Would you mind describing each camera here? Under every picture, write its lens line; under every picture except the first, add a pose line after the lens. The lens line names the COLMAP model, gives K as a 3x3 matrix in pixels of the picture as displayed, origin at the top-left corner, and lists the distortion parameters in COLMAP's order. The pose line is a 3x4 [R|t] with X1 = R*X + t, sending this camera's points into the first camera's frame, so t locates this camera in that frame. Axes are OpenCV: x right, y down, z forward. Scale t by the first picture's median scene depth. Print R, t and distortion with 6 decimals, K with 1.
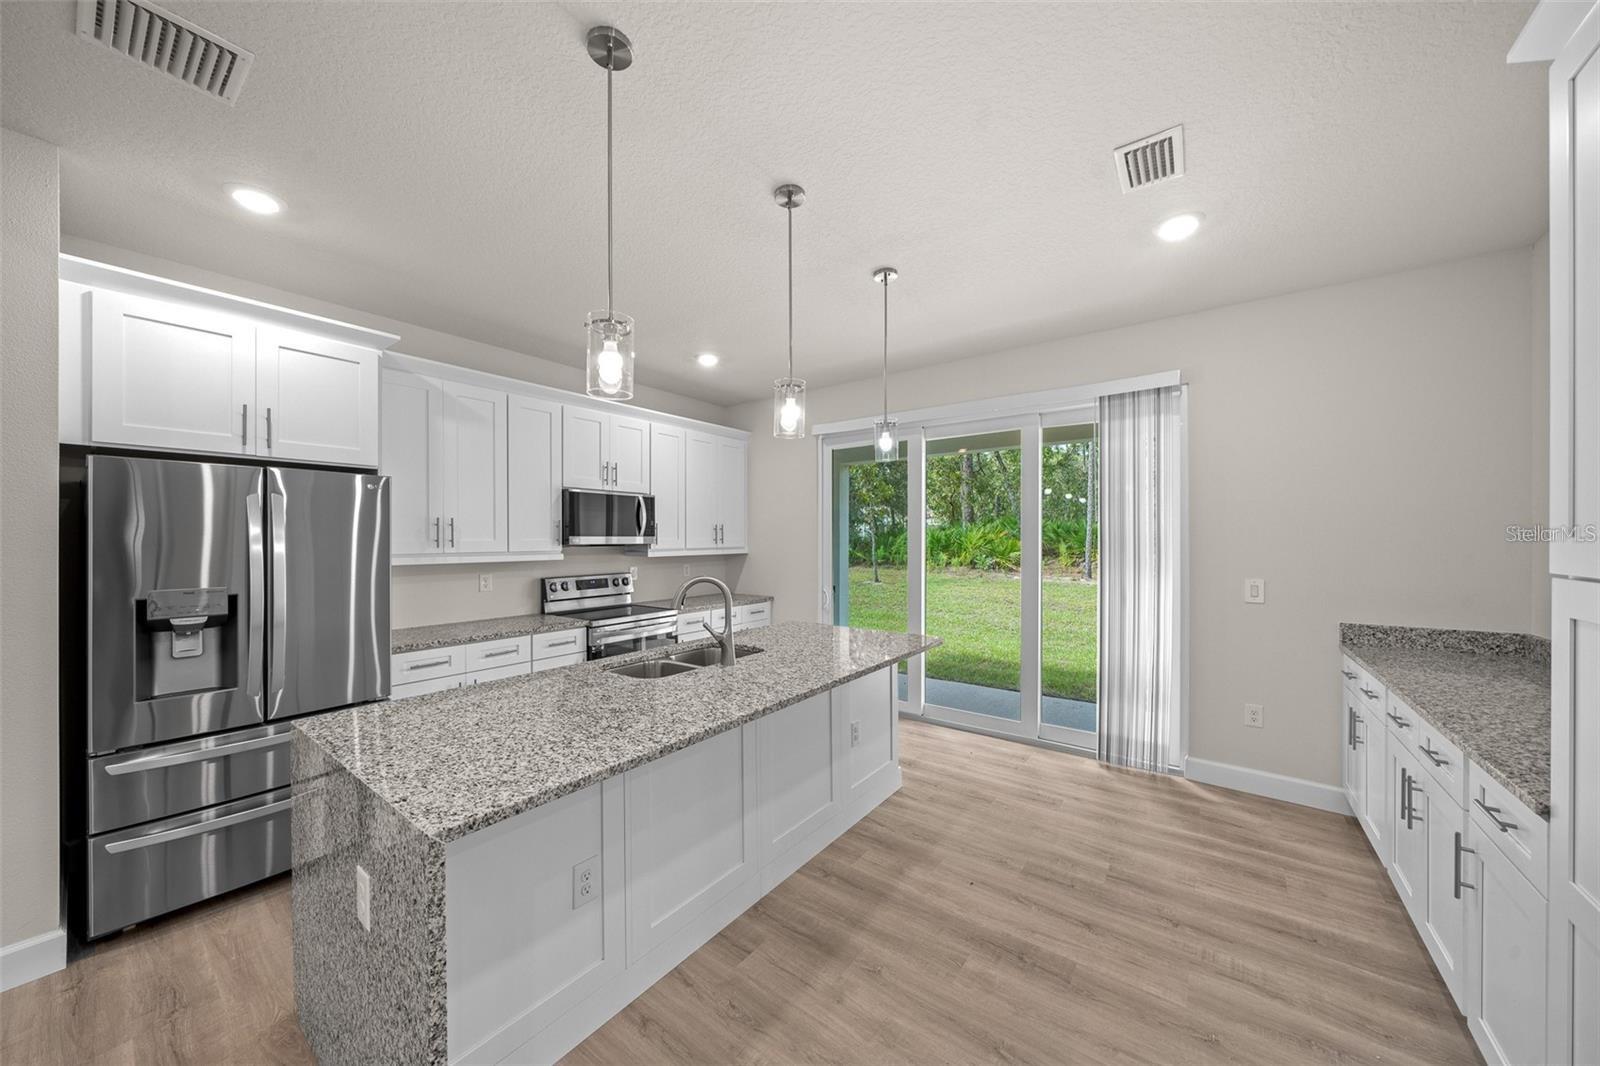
lens RADIAL K [[544.7, 0, 799.6], [0, 544.7, 535.0], [0, 0, 1]] dist [-0.010286, -0.000080]
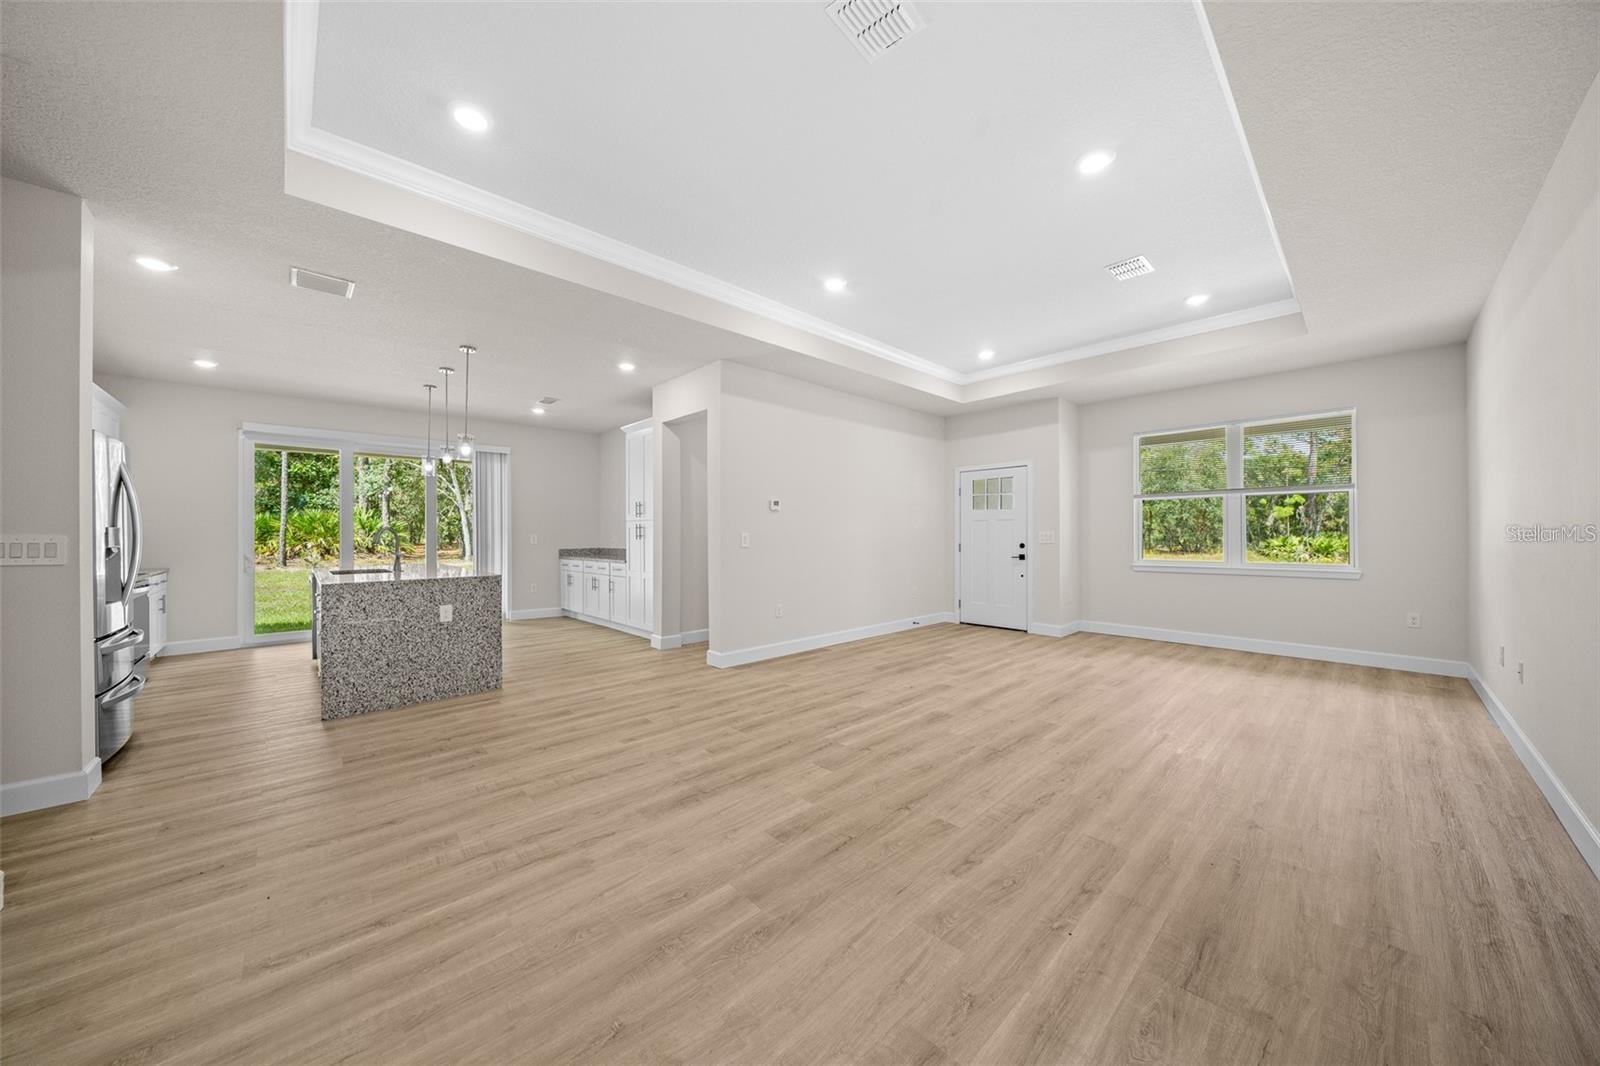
lens RADIAL K [[544.7, 0, 799.1], [0, 544.7, 529.3], [0, 0, 1]] dist [-0.010286, -0.000080]
pose [[0.173626, -0.001661, 0.984810, -1.343620], [0.000182, 0.999999, 0.001654, 0.053534], [-0.984812, -0.000108, 0.173626, -0.612868]]
